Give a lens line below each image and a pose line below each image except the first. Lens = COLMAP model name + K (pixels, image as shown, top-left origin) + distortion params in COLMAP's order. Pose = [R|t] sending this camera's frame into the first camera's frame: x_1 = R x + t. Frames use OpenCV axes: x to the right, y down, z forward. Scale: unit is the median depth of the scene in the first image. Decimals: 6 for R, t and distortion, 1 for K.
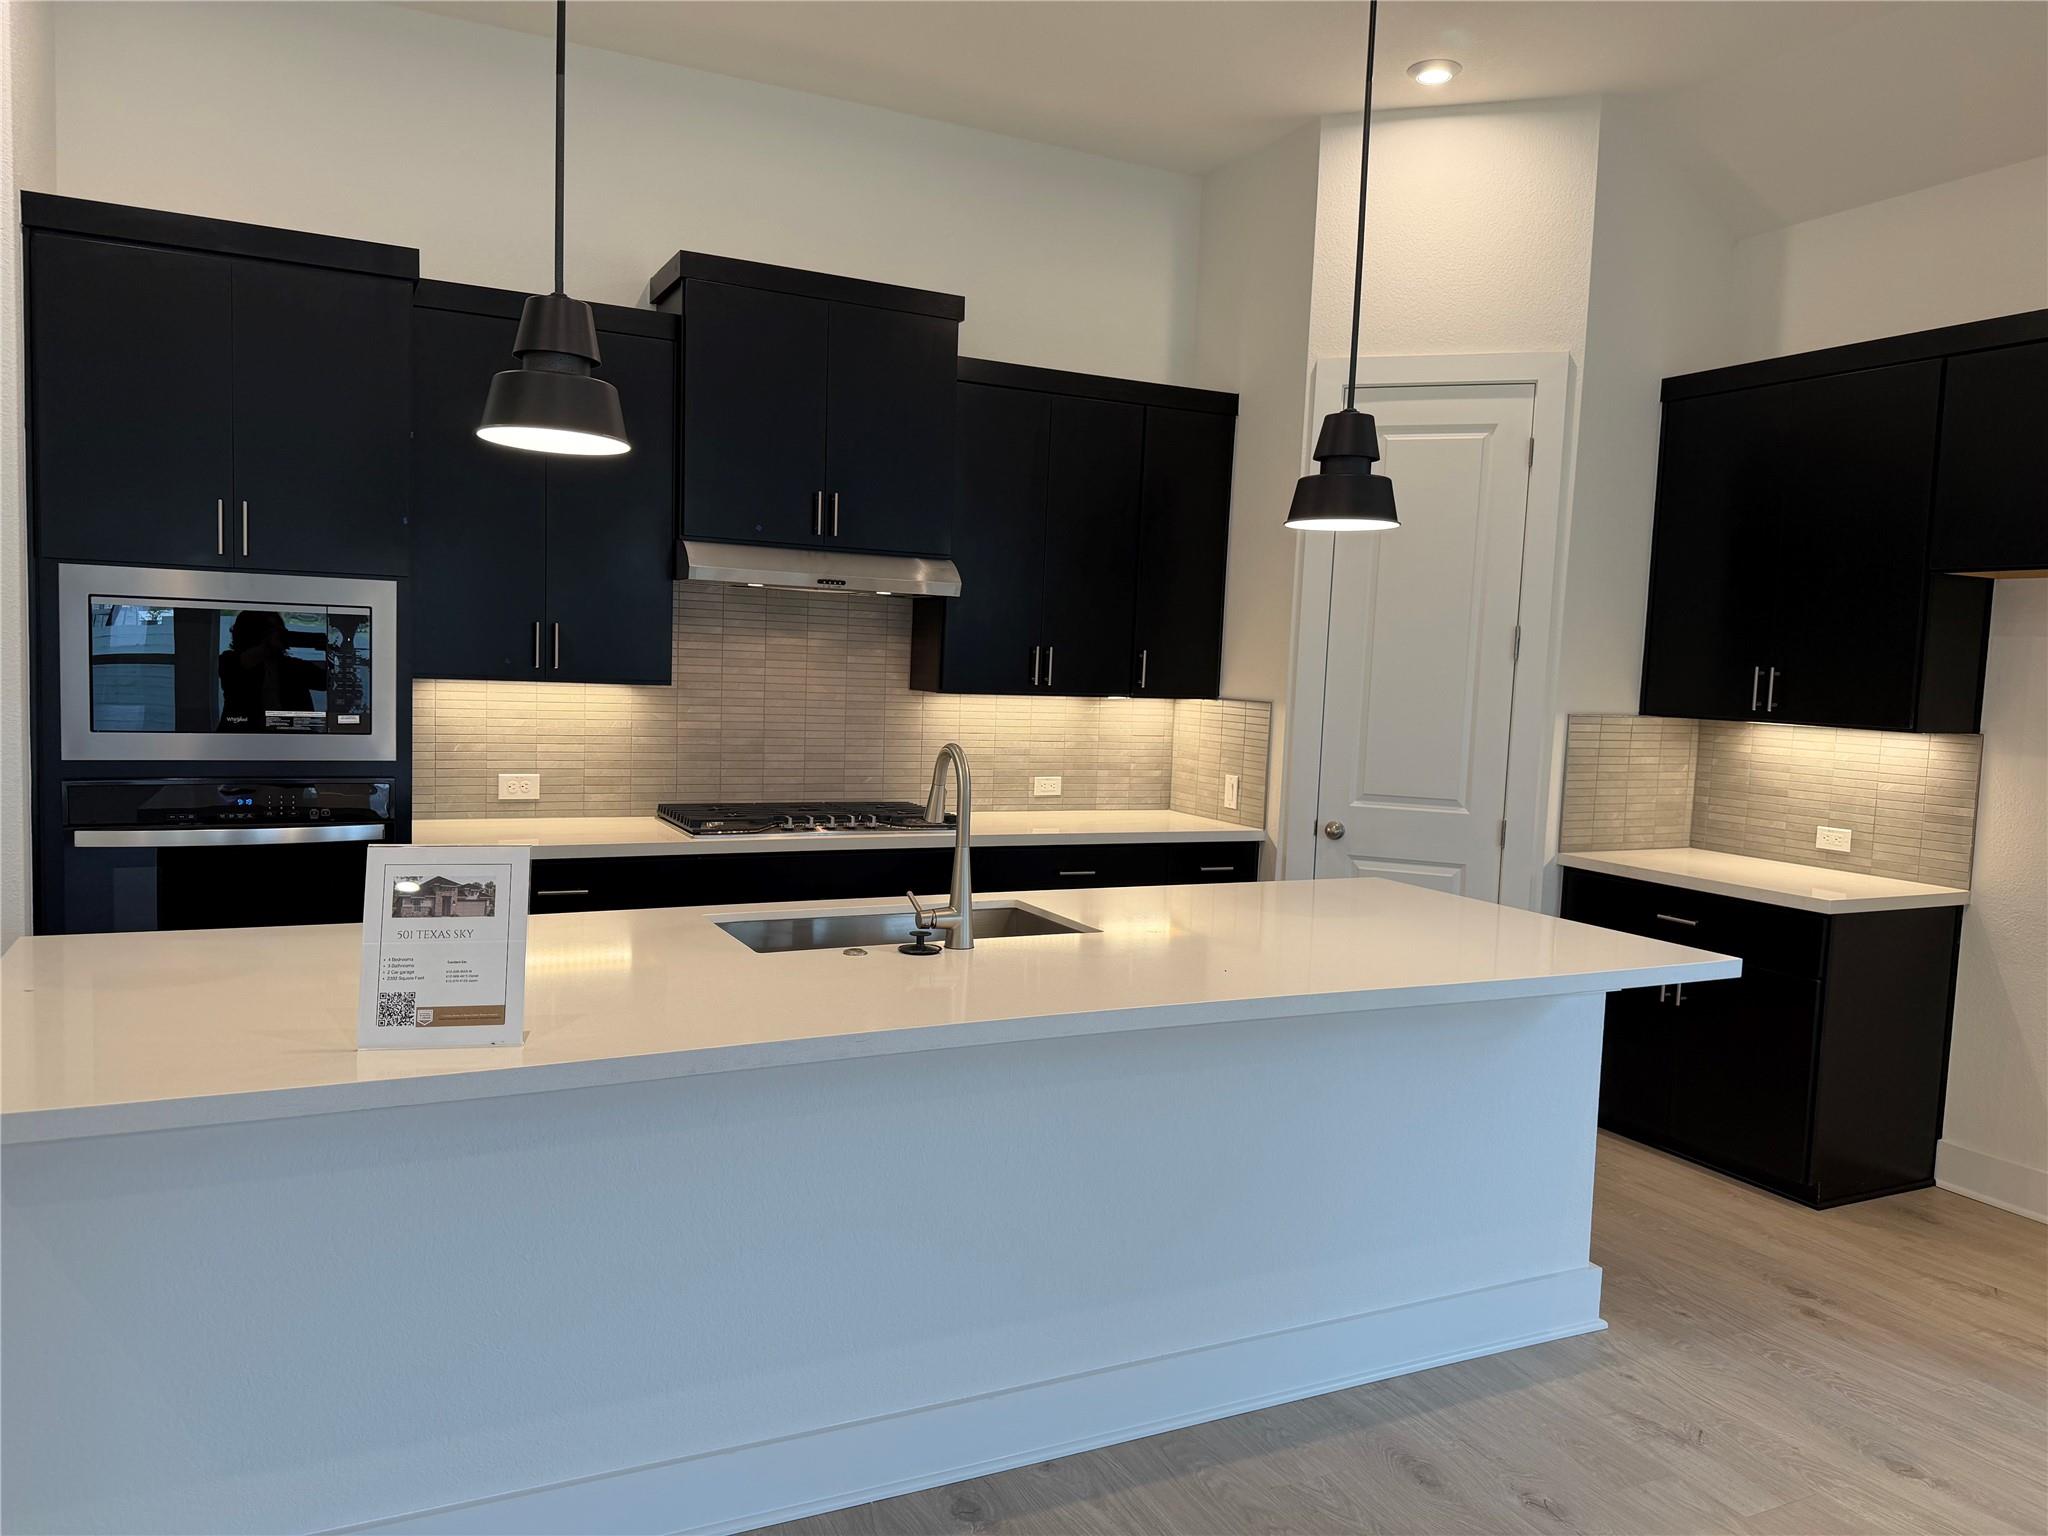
lens RADIAL K [[1418.5, 0, 1020.9], [0, 1418.5, 797.1], [0, 0, 1]] dist [0.064350, -0.072207]
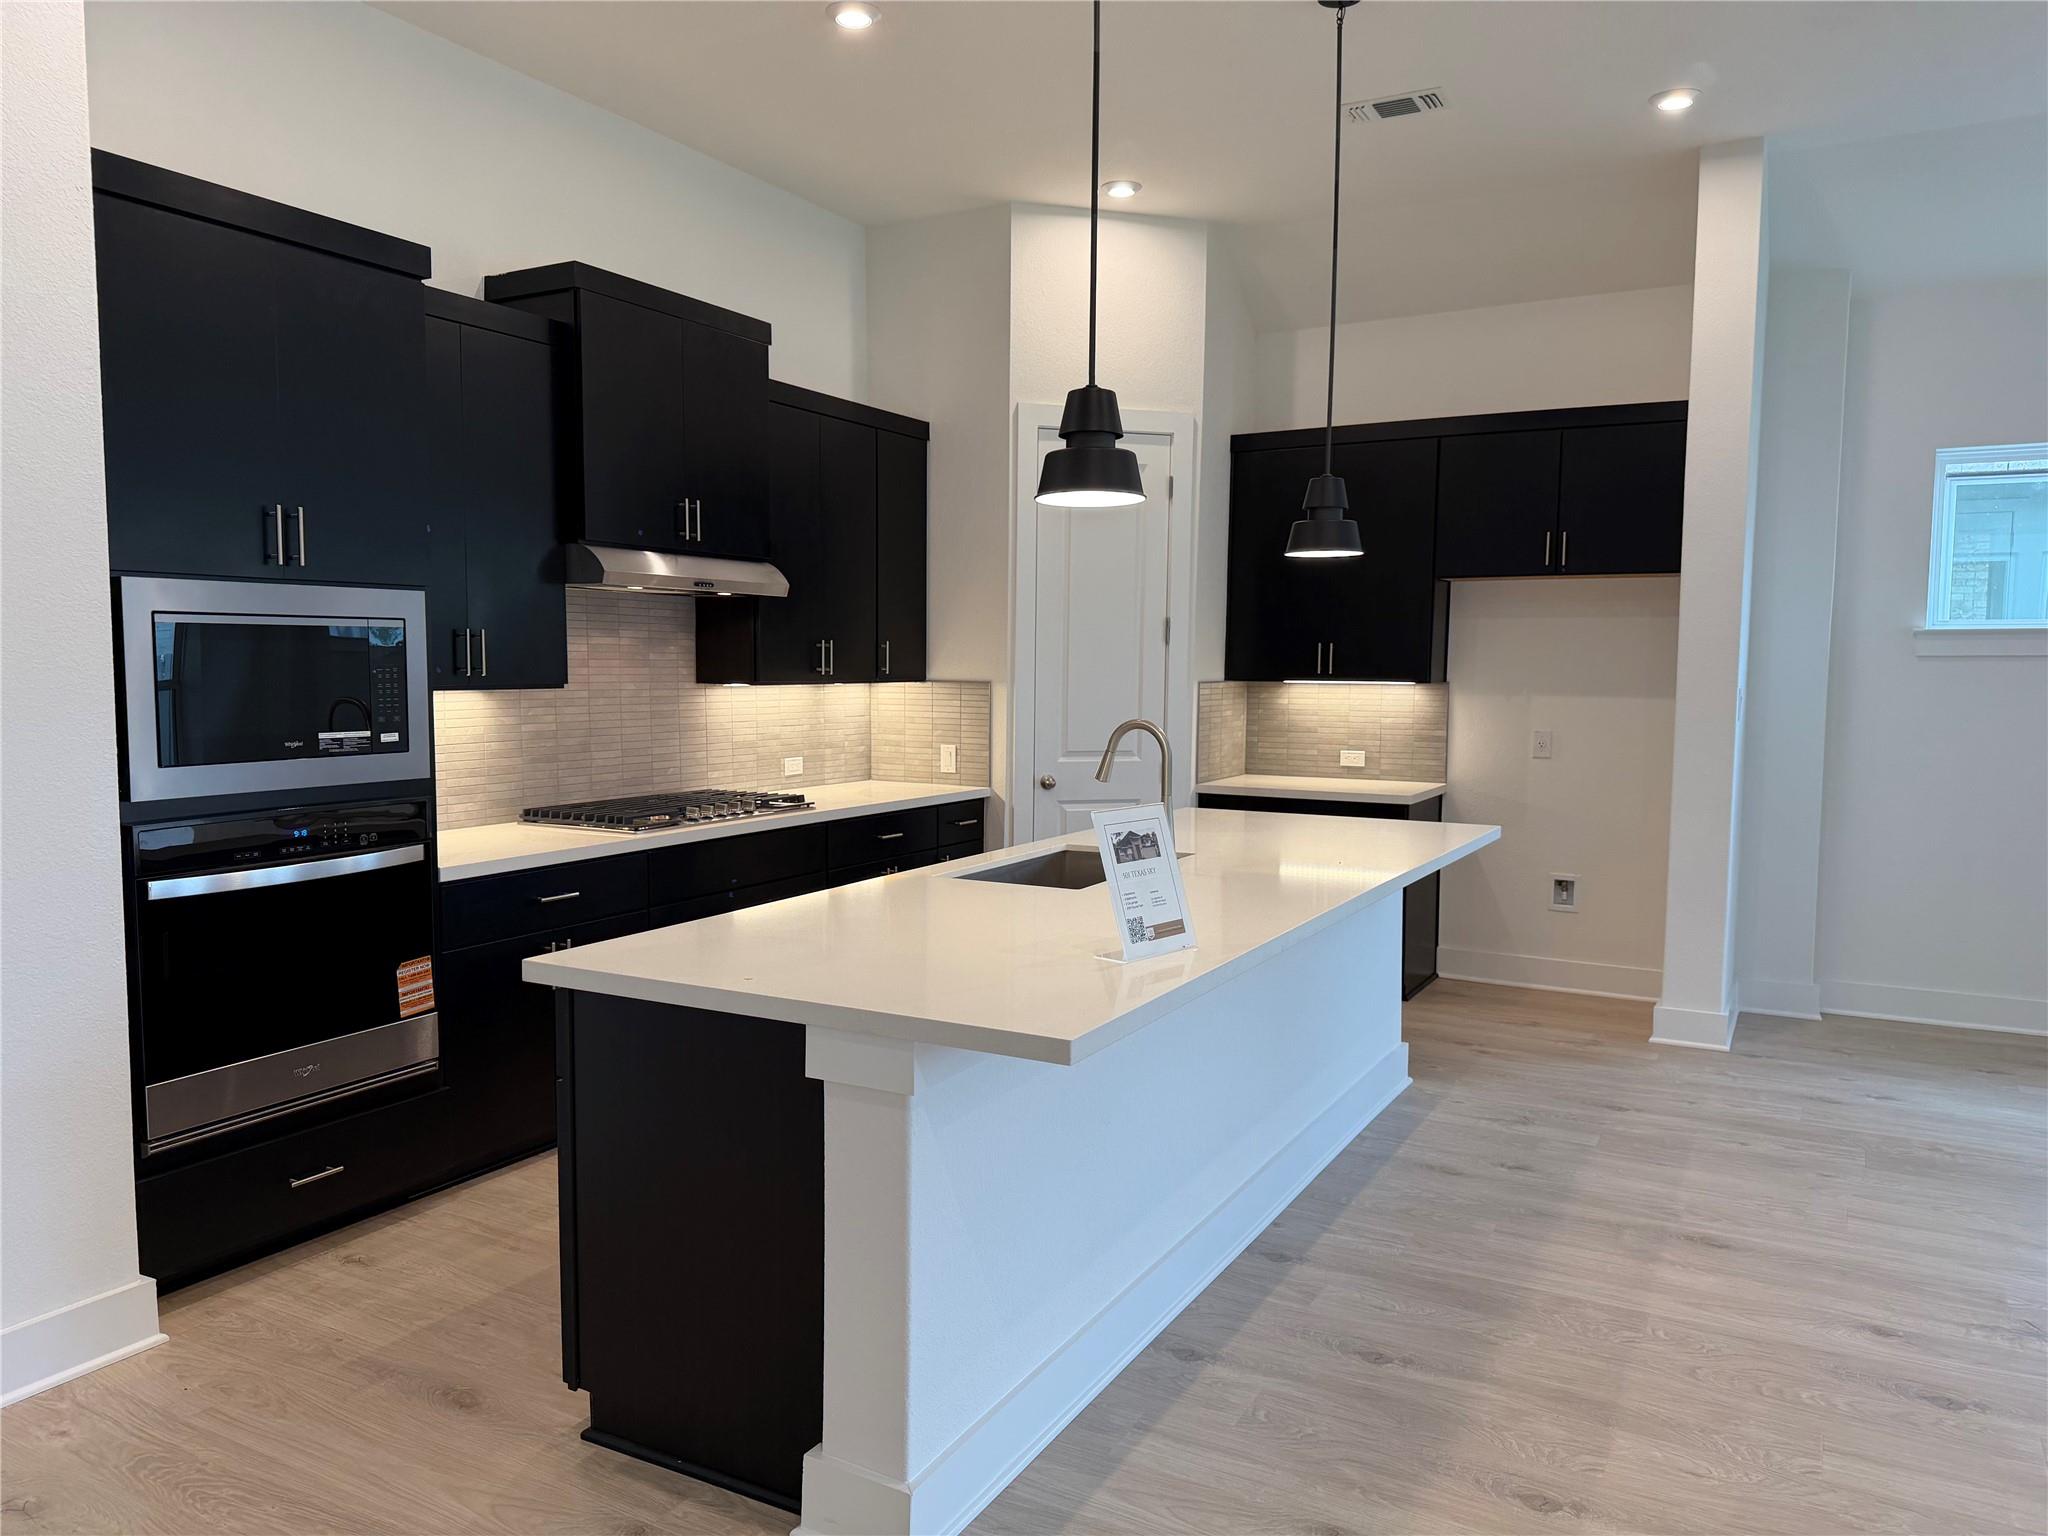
lens RADIAL K [[1439.1, 0, 1015.1], [0, 1439.1, 771.5], [0, 0, 1]] dist [0.065546, -0.085755]
pose [[0.820632, -0.076638, 0.566295, -0.530327], [0.078525, 0.996689, 0.021092, -0.015323], [-0.566036, 0.027160, 0.823933, -0.019704]]
